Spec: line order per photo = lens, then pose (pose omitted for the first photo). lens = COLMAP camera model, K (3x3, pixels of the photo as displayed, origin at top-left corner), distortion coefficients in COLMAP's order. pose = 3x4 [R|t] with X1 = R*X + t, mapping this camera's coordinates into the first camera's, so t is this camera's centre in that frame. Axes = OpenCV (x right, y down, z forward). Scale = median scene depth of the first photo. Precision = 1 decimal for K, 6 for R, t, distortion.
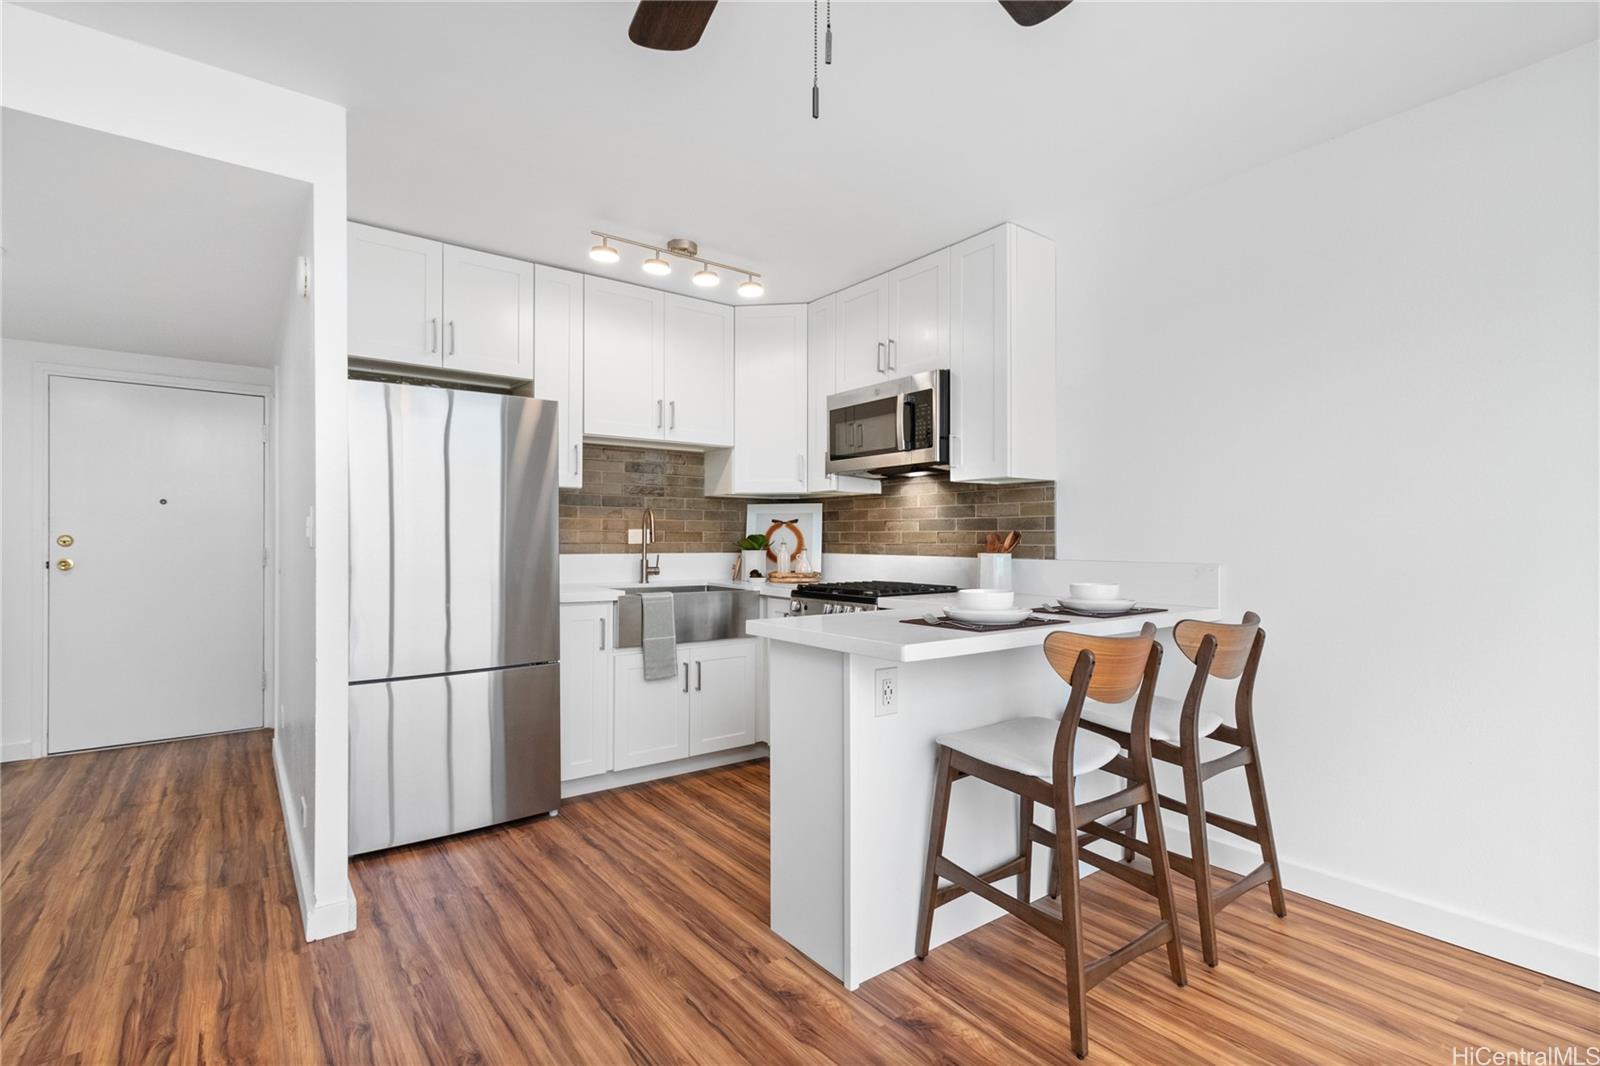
lens RADIAL K [[742.9, 0, 804.8], [0, 742.9, 535.9], [0, 0, 1]] dist [0.002692, 0.001293]
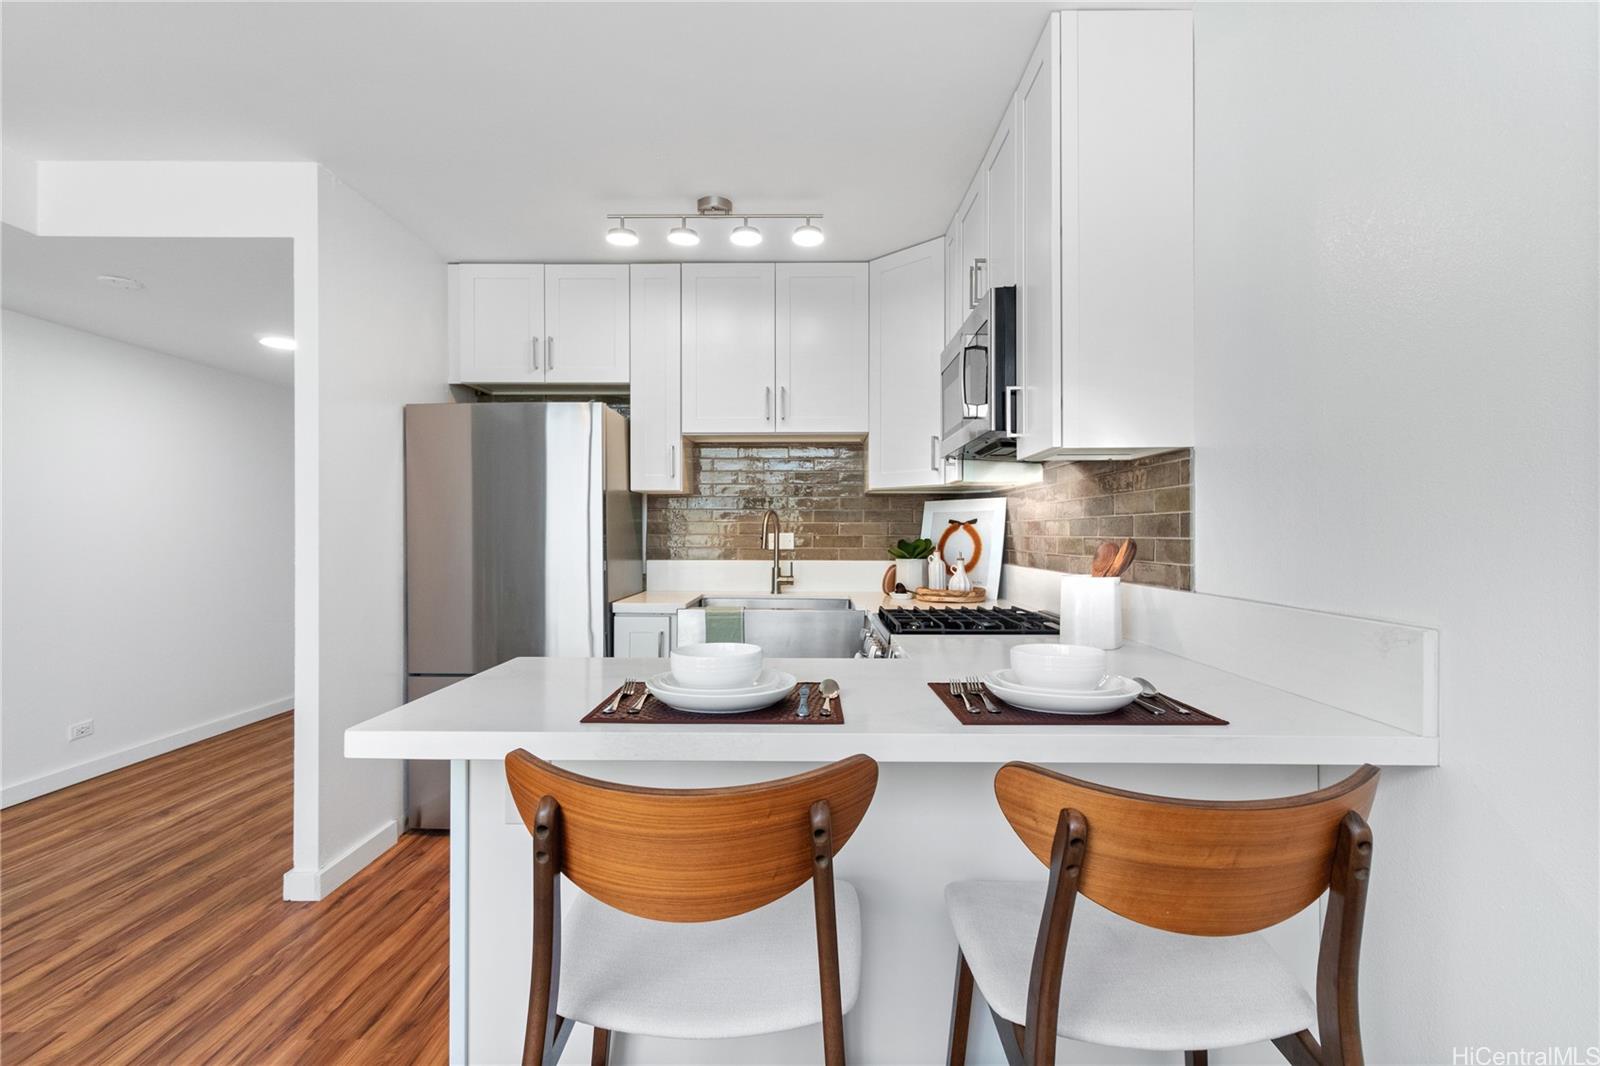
lens RADIAL K [[742.9, 0, 801.7], [0, 742.9, 532.8], [0, 0, 1]] dist [0.002692, 0.001293]
pose [[0.788985, -0.001803, -0.614410, 0.412635], [0.002719, 0.999996, 0.000557, -0.011715], [0.614407, -0.002110, 0.788987, 0.362266]]
